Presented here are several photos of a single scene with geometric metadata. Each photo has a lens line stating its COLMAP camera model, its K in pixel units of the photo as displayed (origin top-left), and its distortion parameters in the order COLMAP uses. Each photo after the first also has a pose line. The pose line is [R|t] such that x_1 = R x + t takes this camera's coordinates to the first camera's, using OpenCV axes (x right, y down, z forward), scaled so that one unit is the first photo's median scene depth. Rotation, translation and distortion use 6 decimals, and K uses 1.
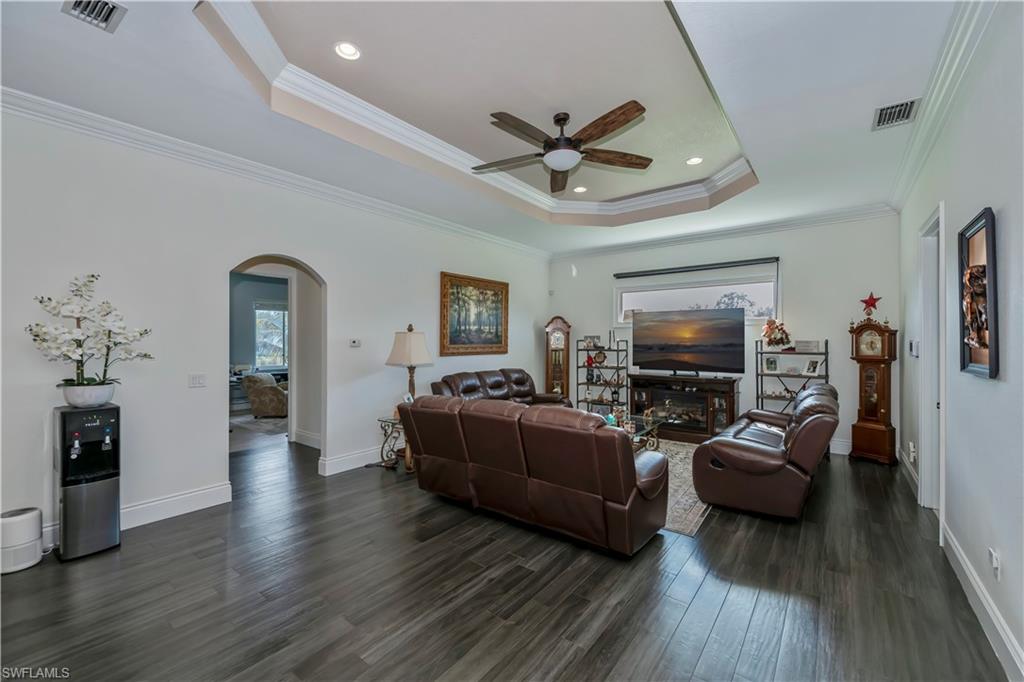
lens RADIAL K [[420.3, 0, 510.2], [0, 420.3, 337.1], [0, 0, 1]] dist [-0.007561, -0.000675]
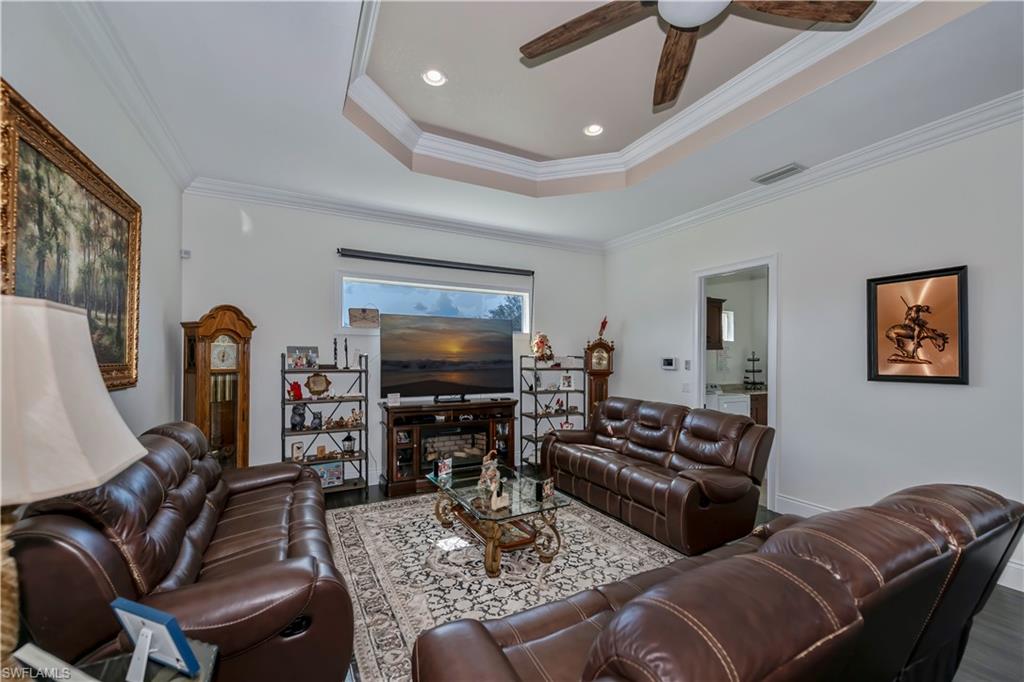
lens RADIAL K [[420.3, 0, 513.5], [0, 420.3, 357.2], [0, 0, 1]] dist [-0.007561, -0.000675]
pose [[0.393313, 0.002764, 0.919400, -0.304603], [-0.014759, 0.999886, 0.003307, 0.007880], [-0.919286, -0.014870, 0.393309, 0.713316]]
